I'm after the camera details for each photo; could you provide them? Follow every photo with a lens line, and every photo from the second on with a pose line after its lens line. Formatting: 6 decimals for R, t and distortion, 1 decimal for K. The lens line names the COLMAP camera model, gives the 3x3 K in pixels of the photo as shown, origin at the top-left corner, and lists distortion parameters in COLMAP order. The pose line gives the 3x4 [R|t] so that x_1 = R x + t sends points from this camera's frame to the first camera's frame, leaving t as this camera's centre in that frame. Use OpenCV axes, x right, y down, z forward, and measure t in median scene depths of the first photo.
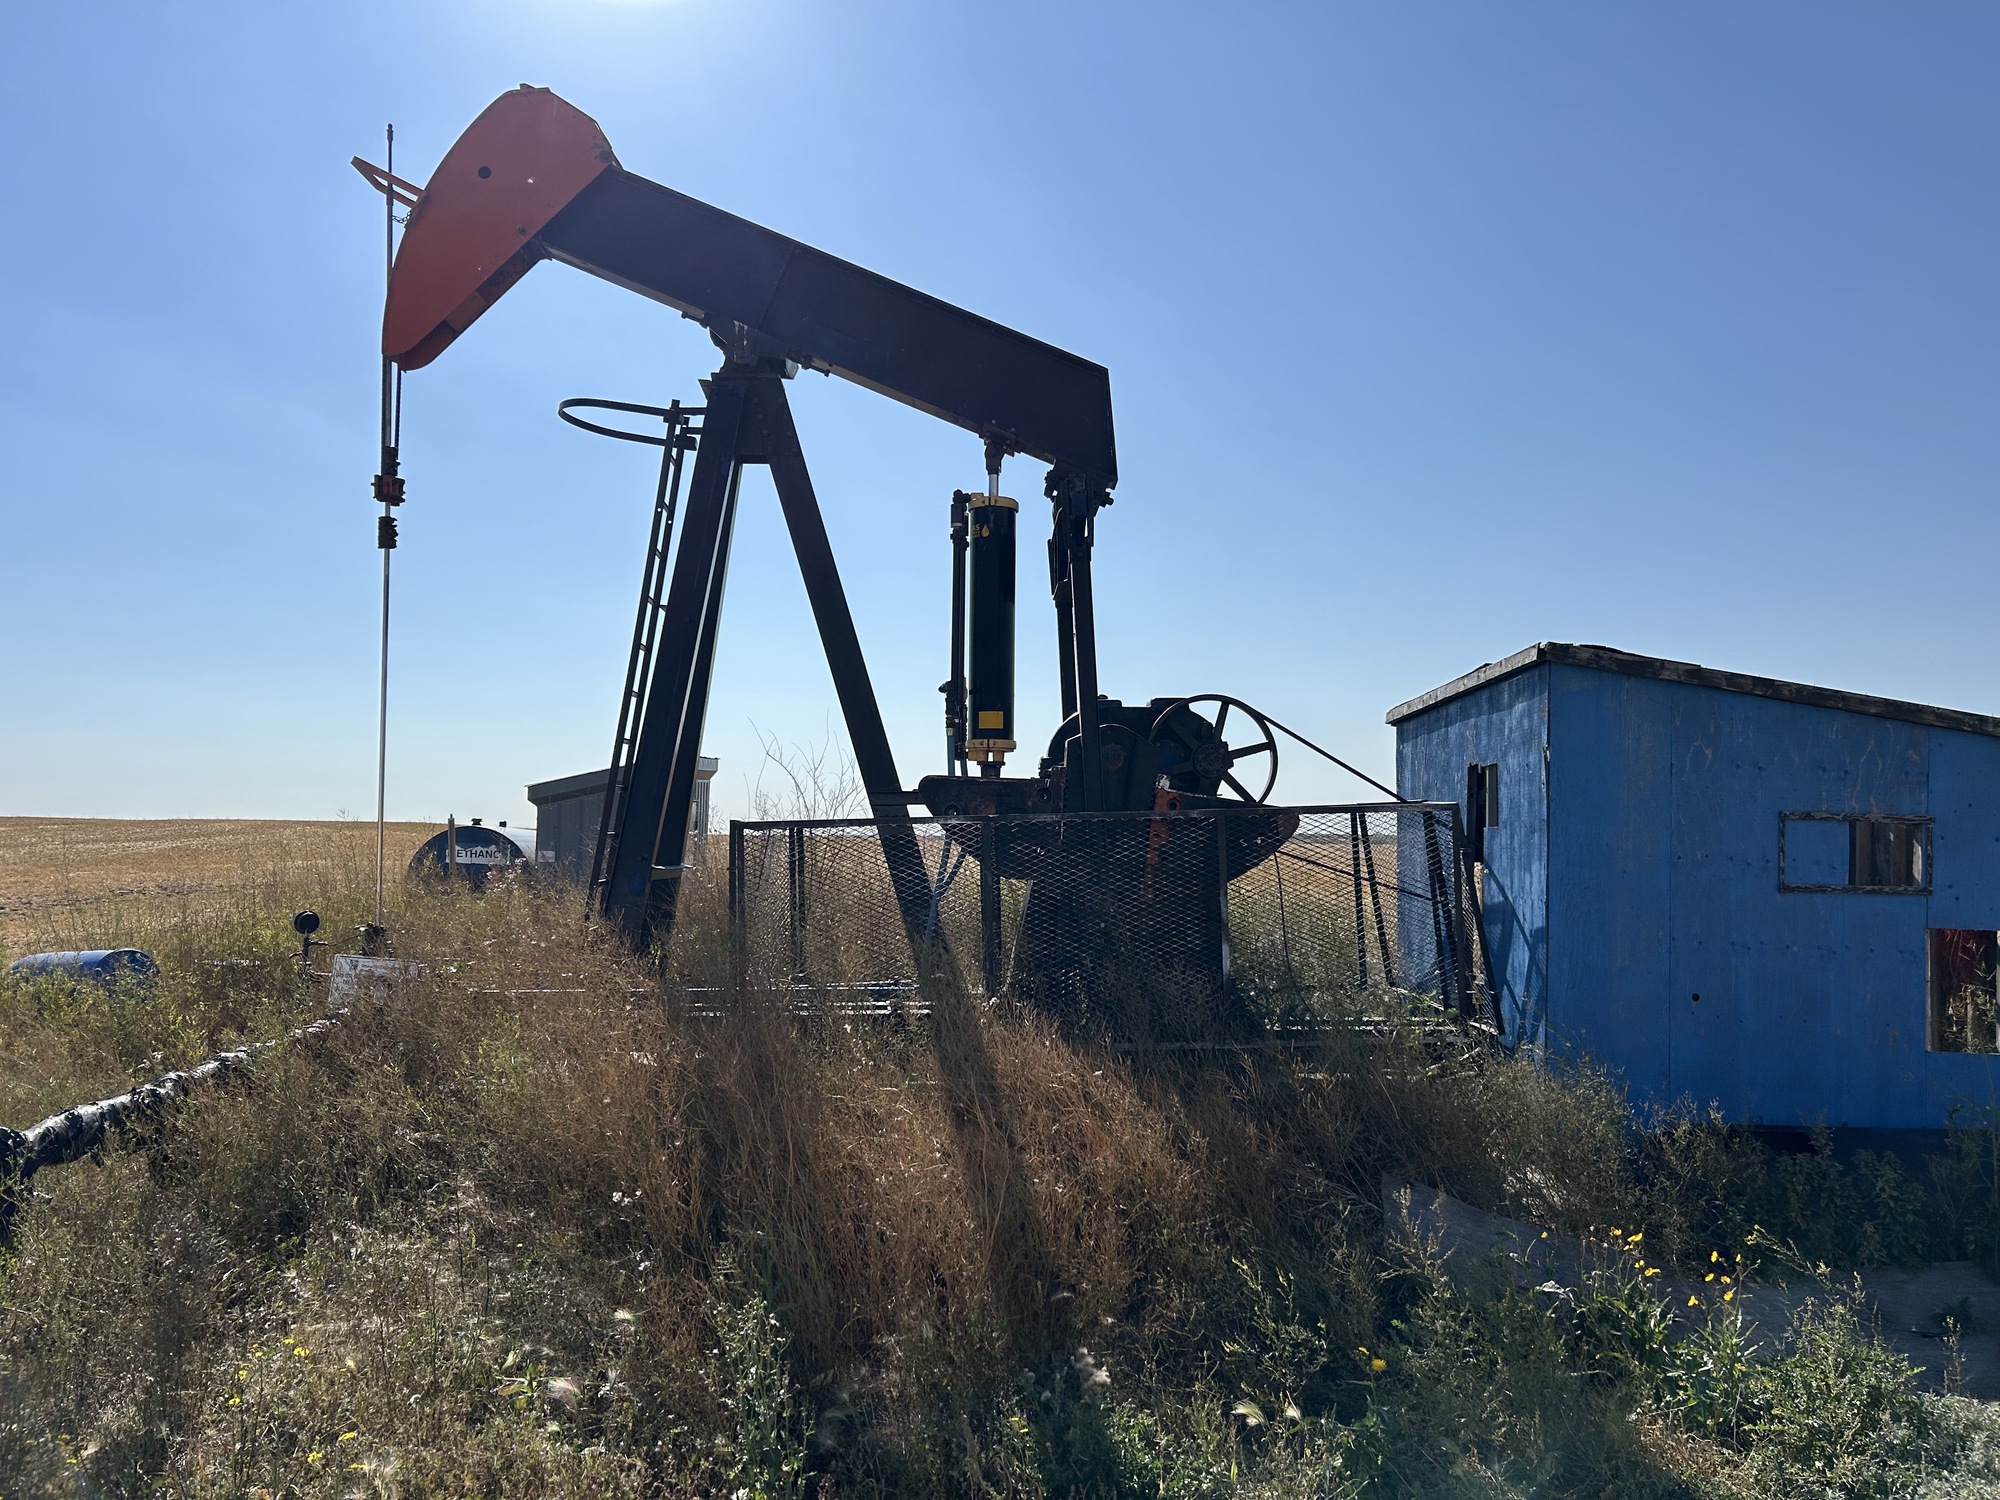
lens RADIAL K [[1519.5, 0, 1000.0], [0, 1519.5, 750.0], [0, 0, 1]] dist [0.067417, -0.096447]
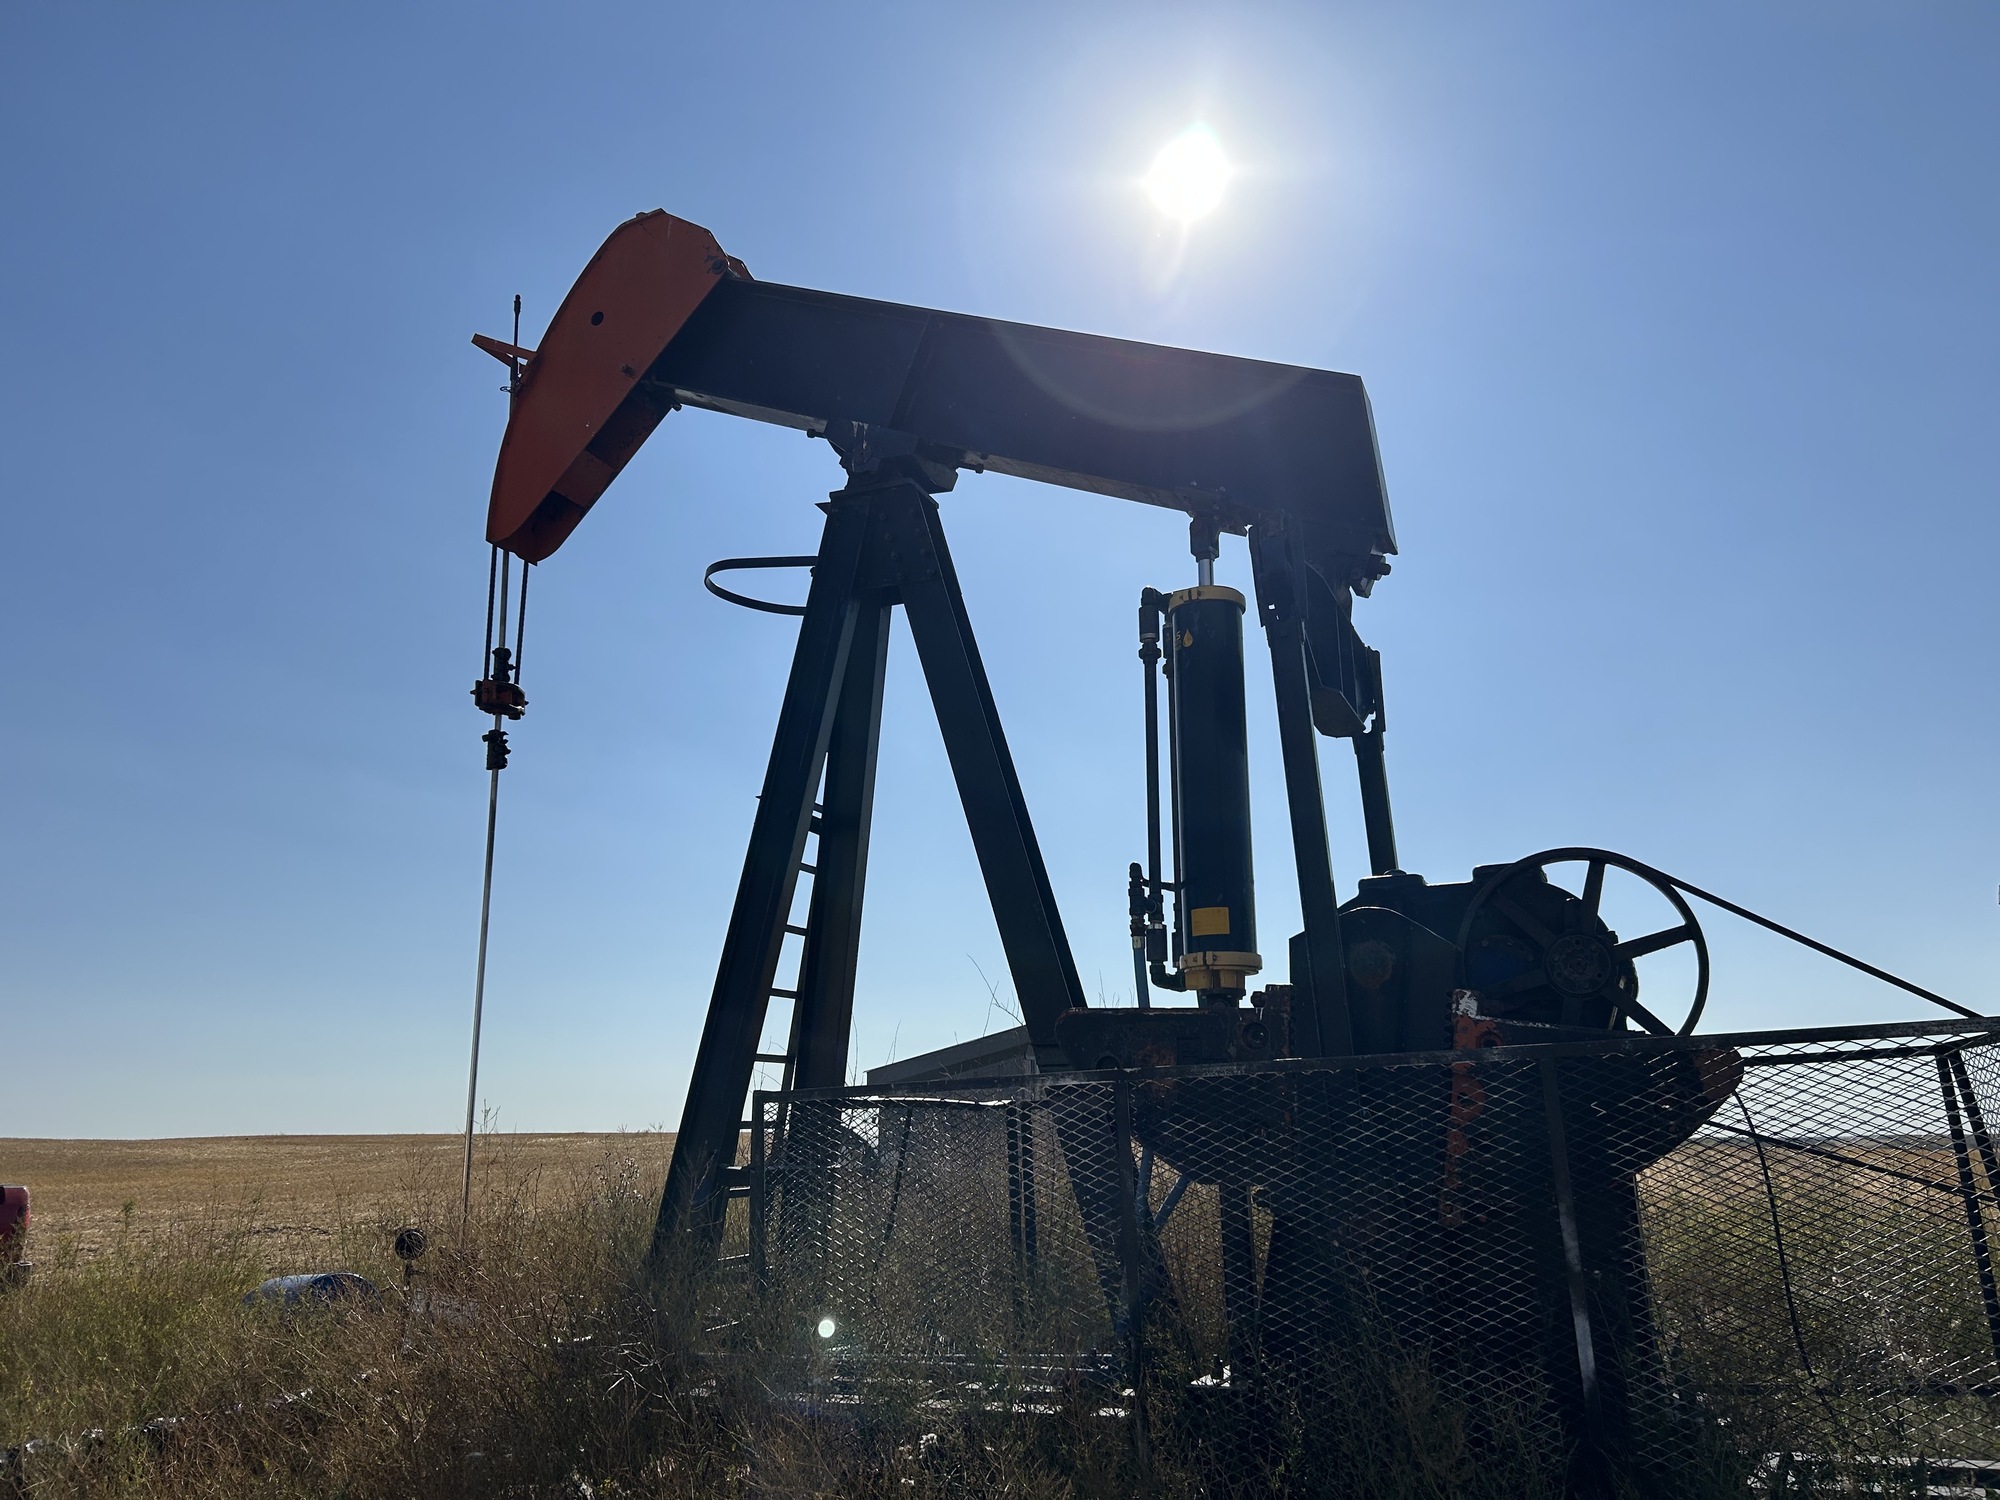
lens RADIAL K [[1519.5, 0, 1000.0], [0, 1519.5, 750.0], [0, 0, 1]] dist [0.067417, -0.096447]
pose [[0.911902, -0.116913, -0.393403, 0.171121], [0.040349, 0.979462, -0.197552, 0.031881], [0.408420, 0.164275, 0.897890, 0.374942]]
